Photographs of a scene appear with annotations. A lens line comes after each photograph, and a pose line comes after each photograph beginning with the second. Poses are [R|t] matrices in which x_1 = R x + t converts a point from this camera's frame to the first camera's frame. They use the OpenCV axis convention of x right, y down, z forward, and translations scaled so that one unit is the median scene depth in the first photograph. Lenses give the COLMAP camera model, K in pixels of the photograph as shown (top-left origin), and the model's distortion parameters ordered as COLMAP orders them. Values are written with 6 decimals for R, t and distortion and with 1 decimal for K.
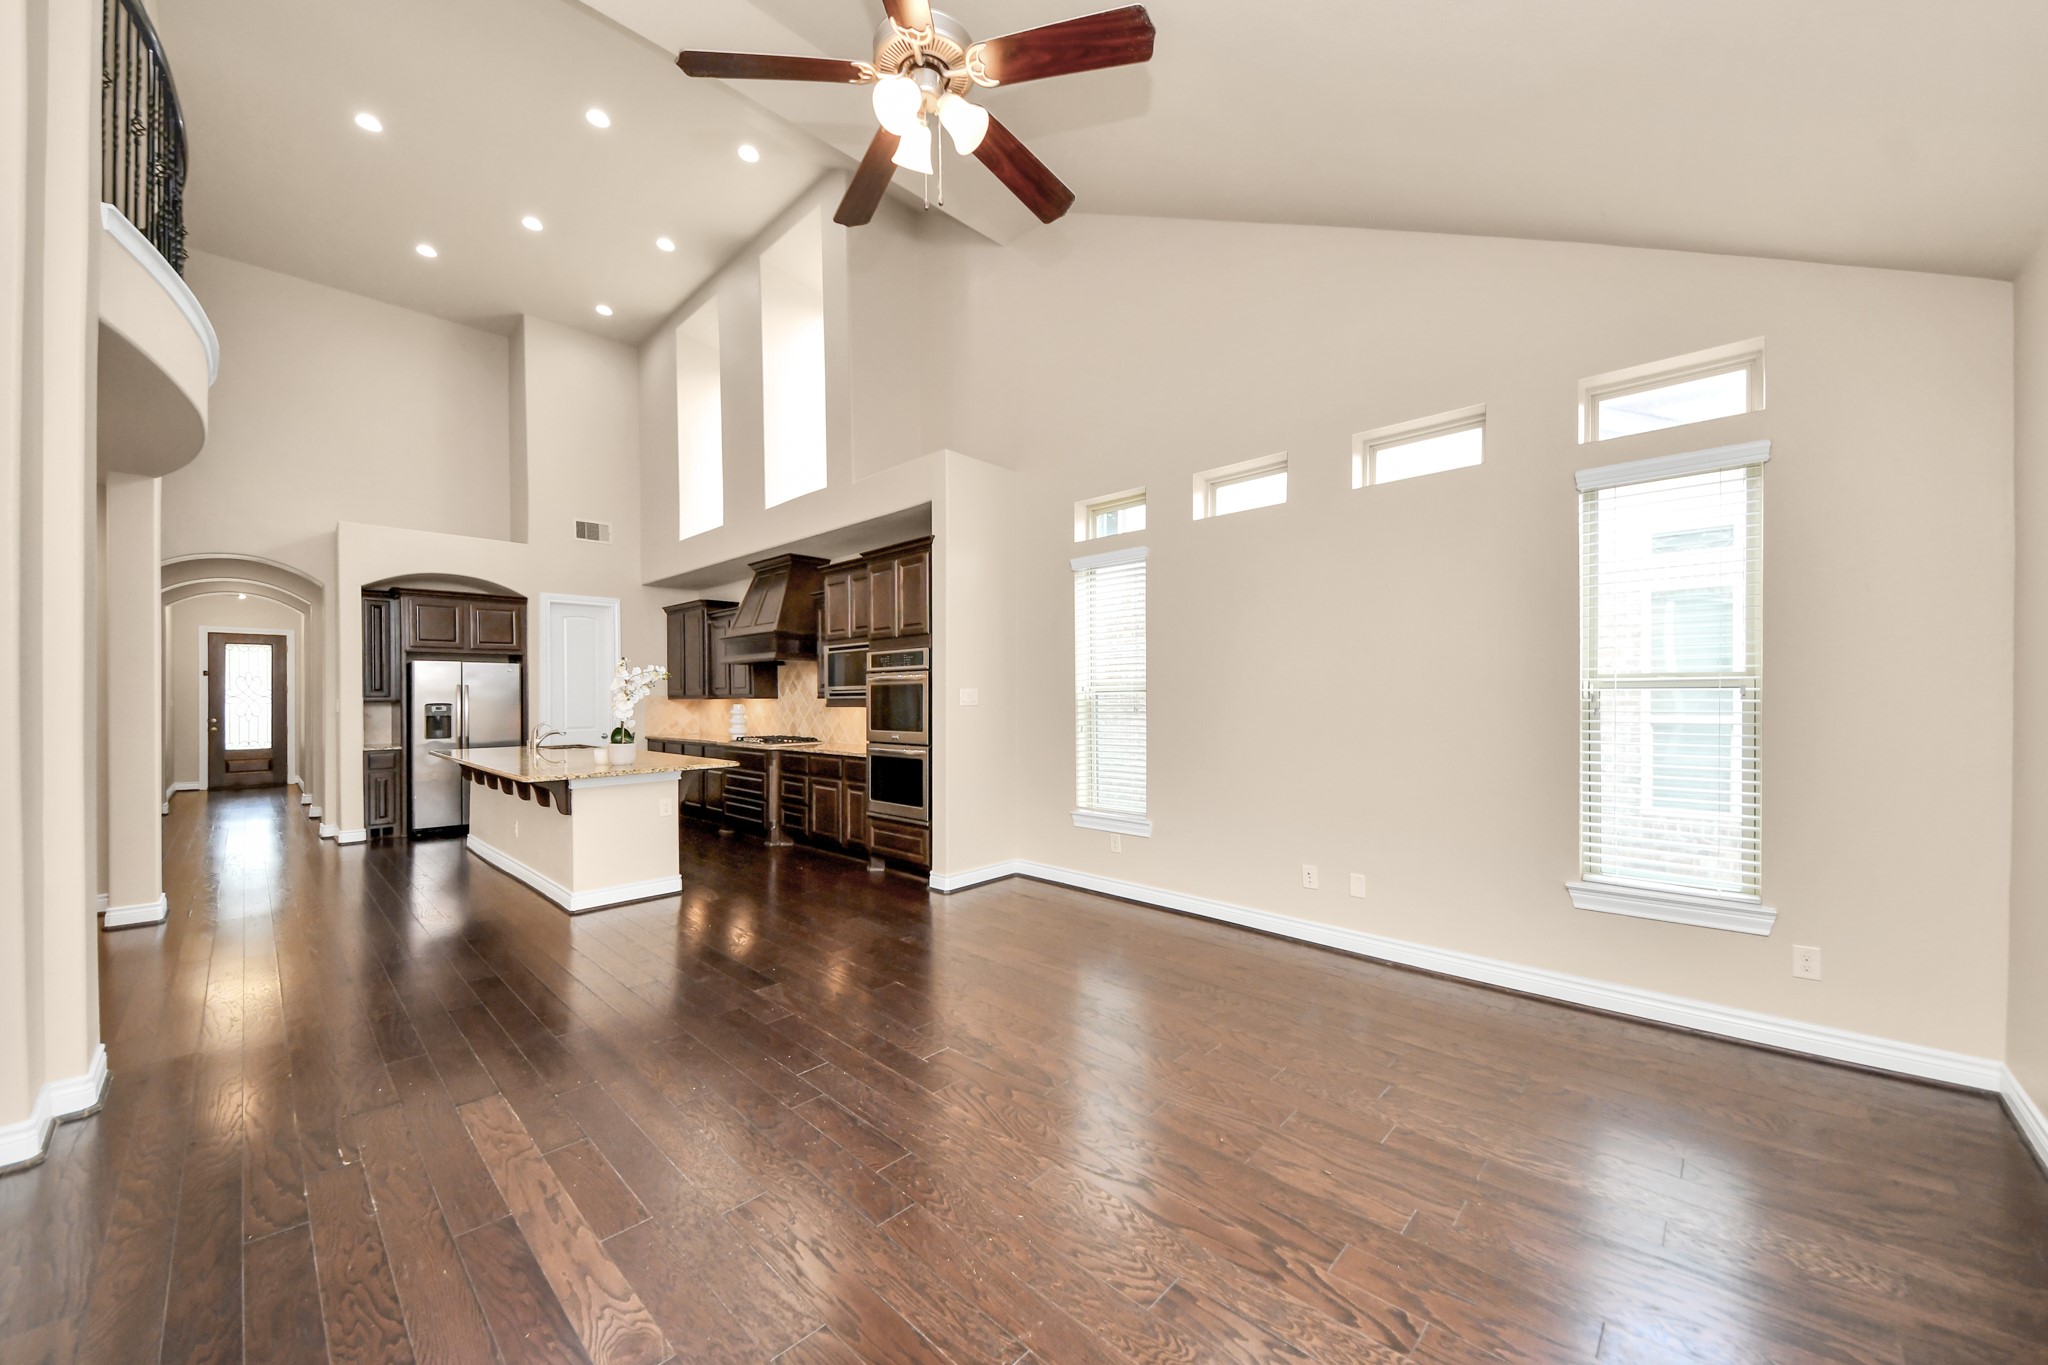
lens RADIAL K [[734.5, 0, 1025.3], [0, 734.5, 694.7], [0, 0, 1]] dist [0.006258, -0.006002]
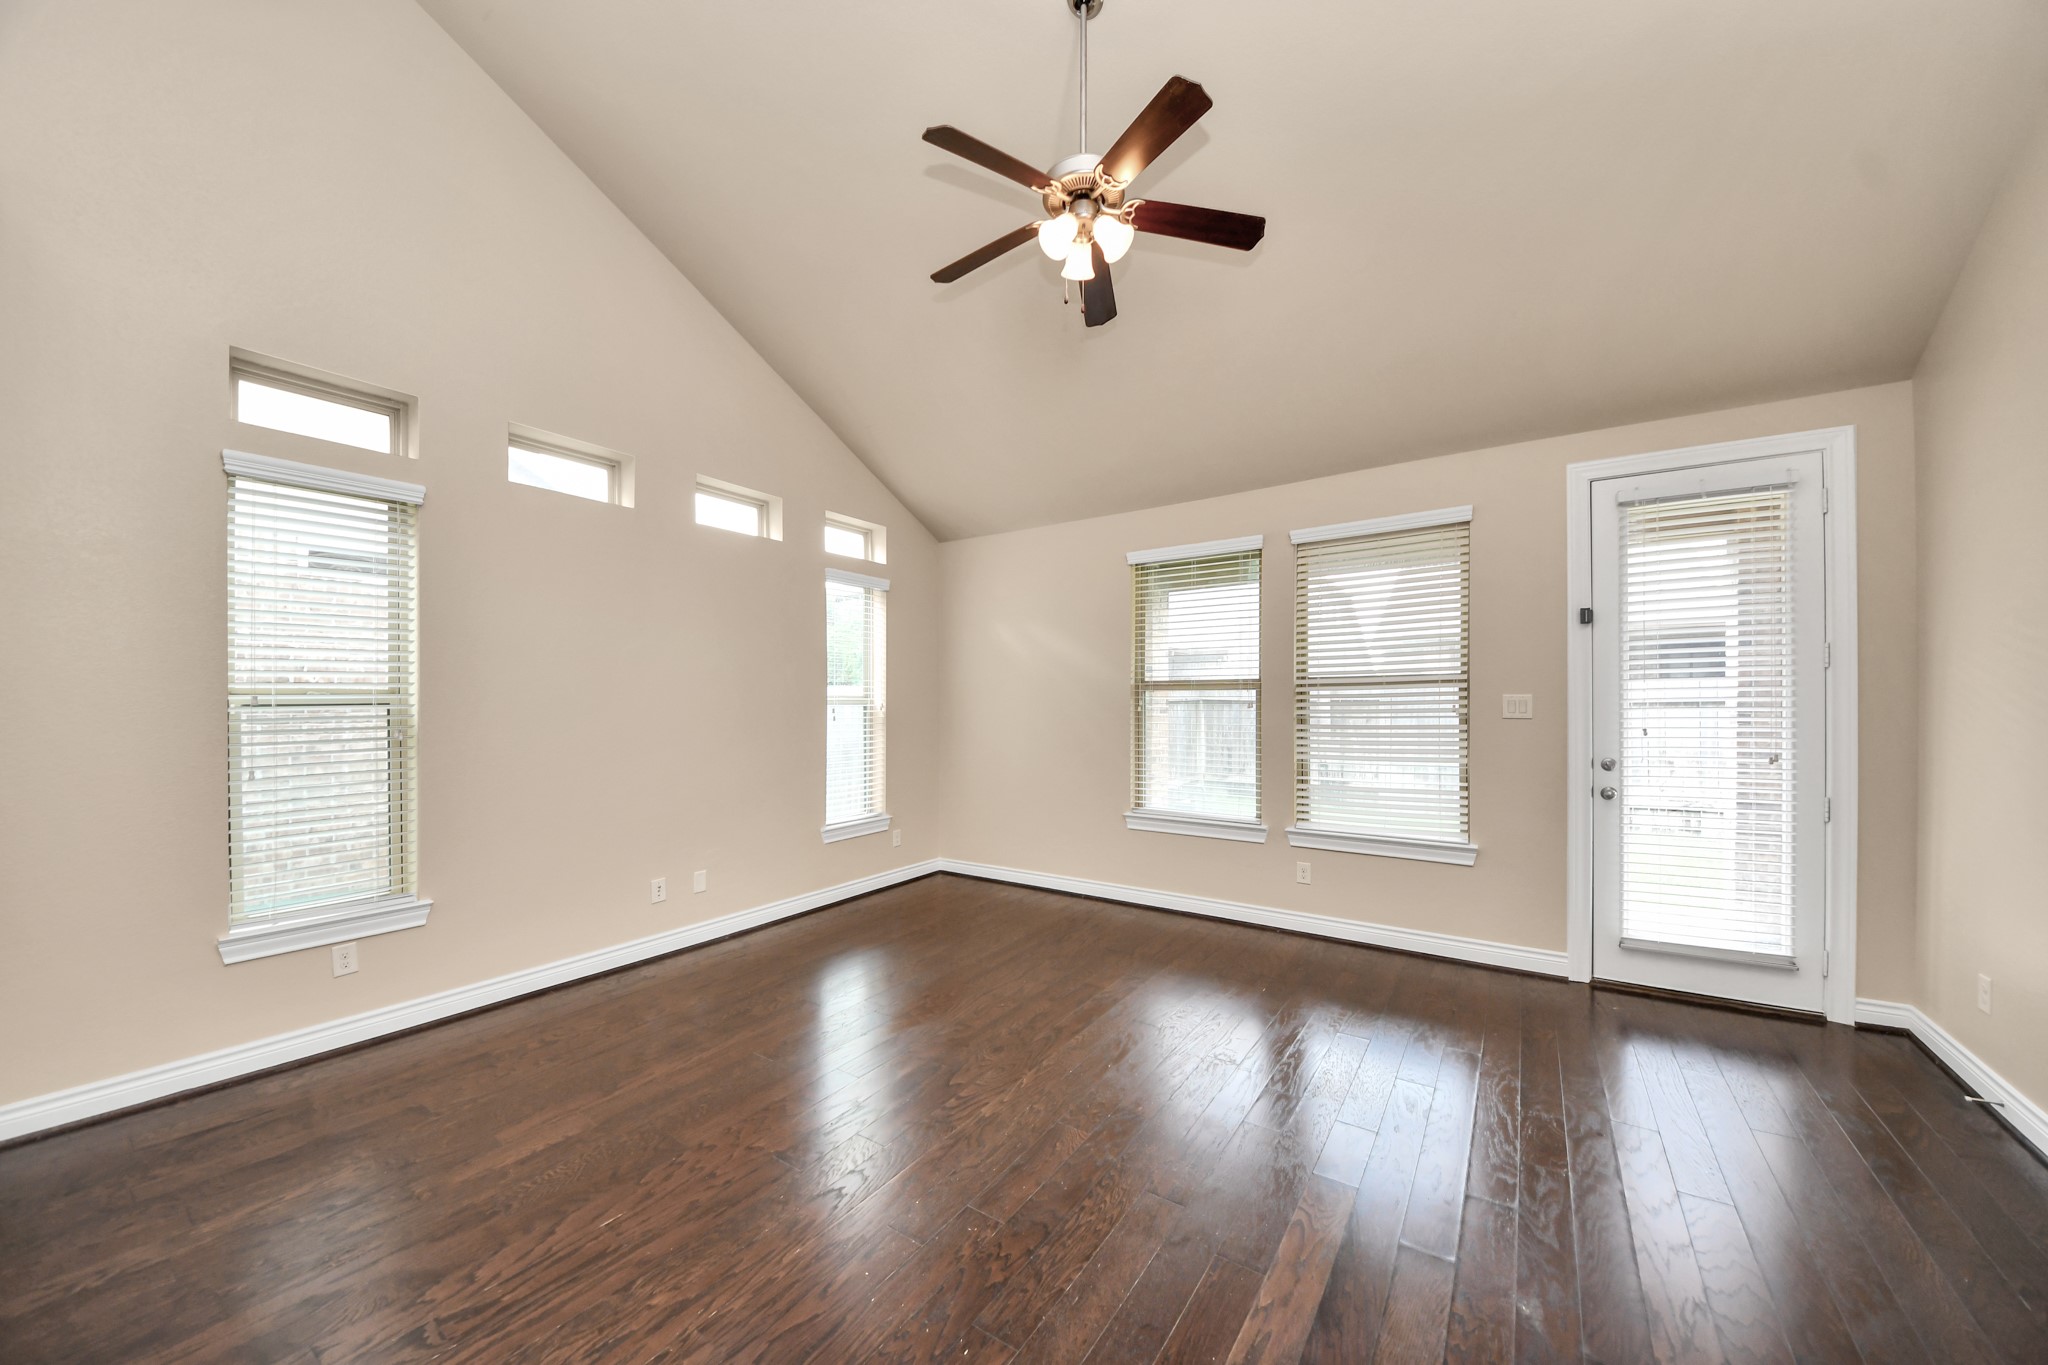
lens RADIAL K [[734.5, 0, 1012.8], [0, 734.5, 692.9], [0, 0, 1]] dist [0.006258, -0.006002]
pose [[-0.147189, 0.022139, 0.988861, -0.428356], [0.011616, 0.999719, -0.020653, 0.003320], [-0.989040, 0.008447, -0.147405, 0.419967]]
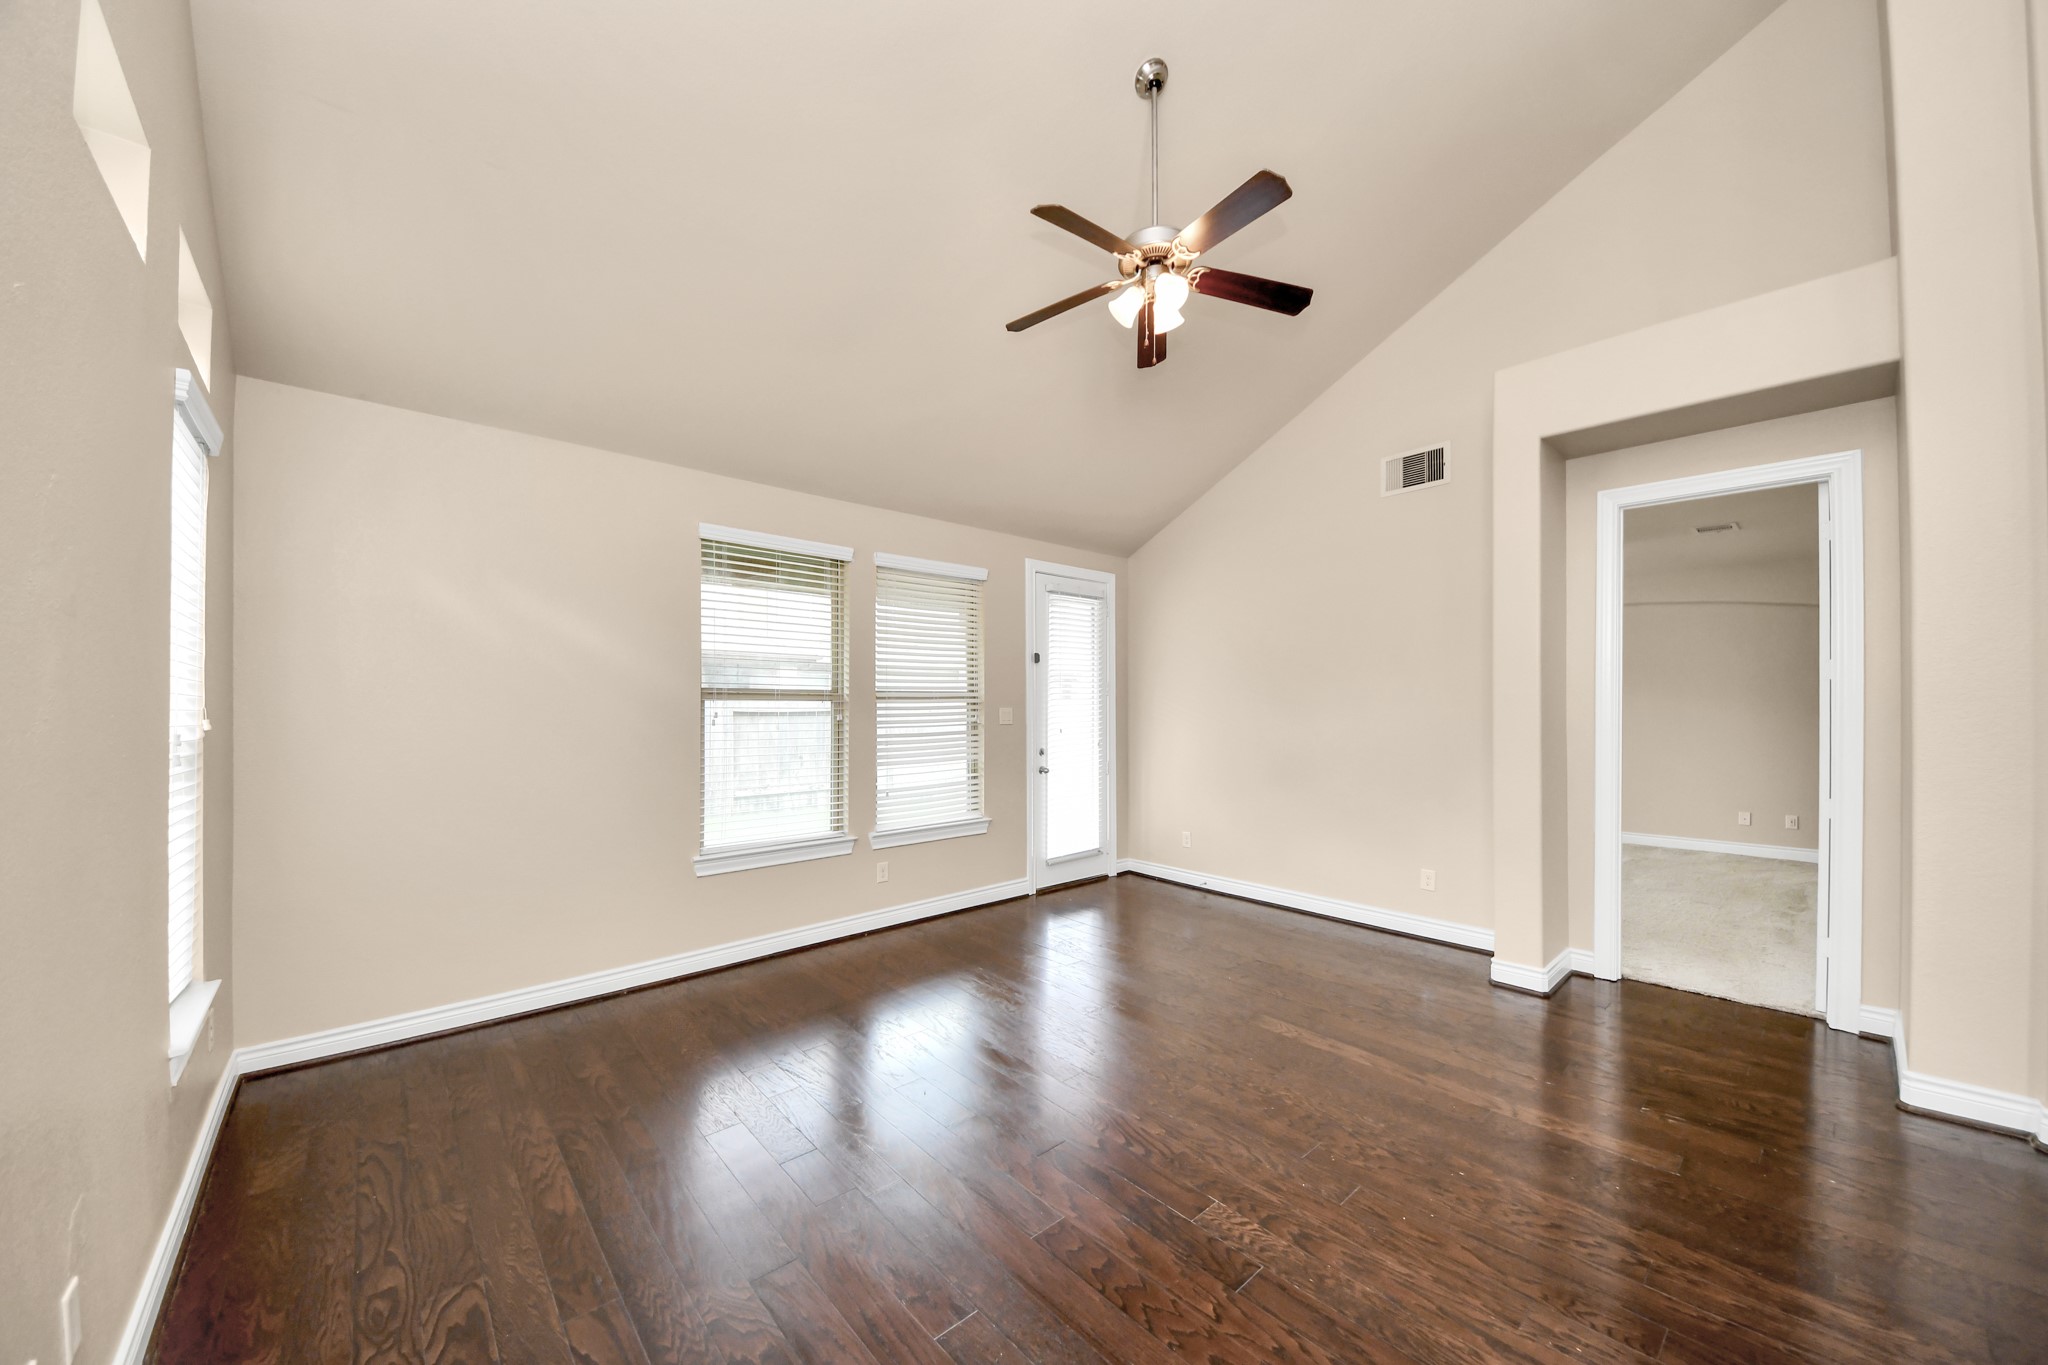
lens RADIAL K [[734.5, 0, 1035.5], [0, 734.5, 681.2], [0, 0, 1]] dist [0.006258, -0.006002]
pose [[-0.997602, 0.013647, 0.067848, 0.008717], [0.011591, 0.999464, -0.030609, -0.007272], [-0.068230, -0.029750, -0.997226, 0.782912]]
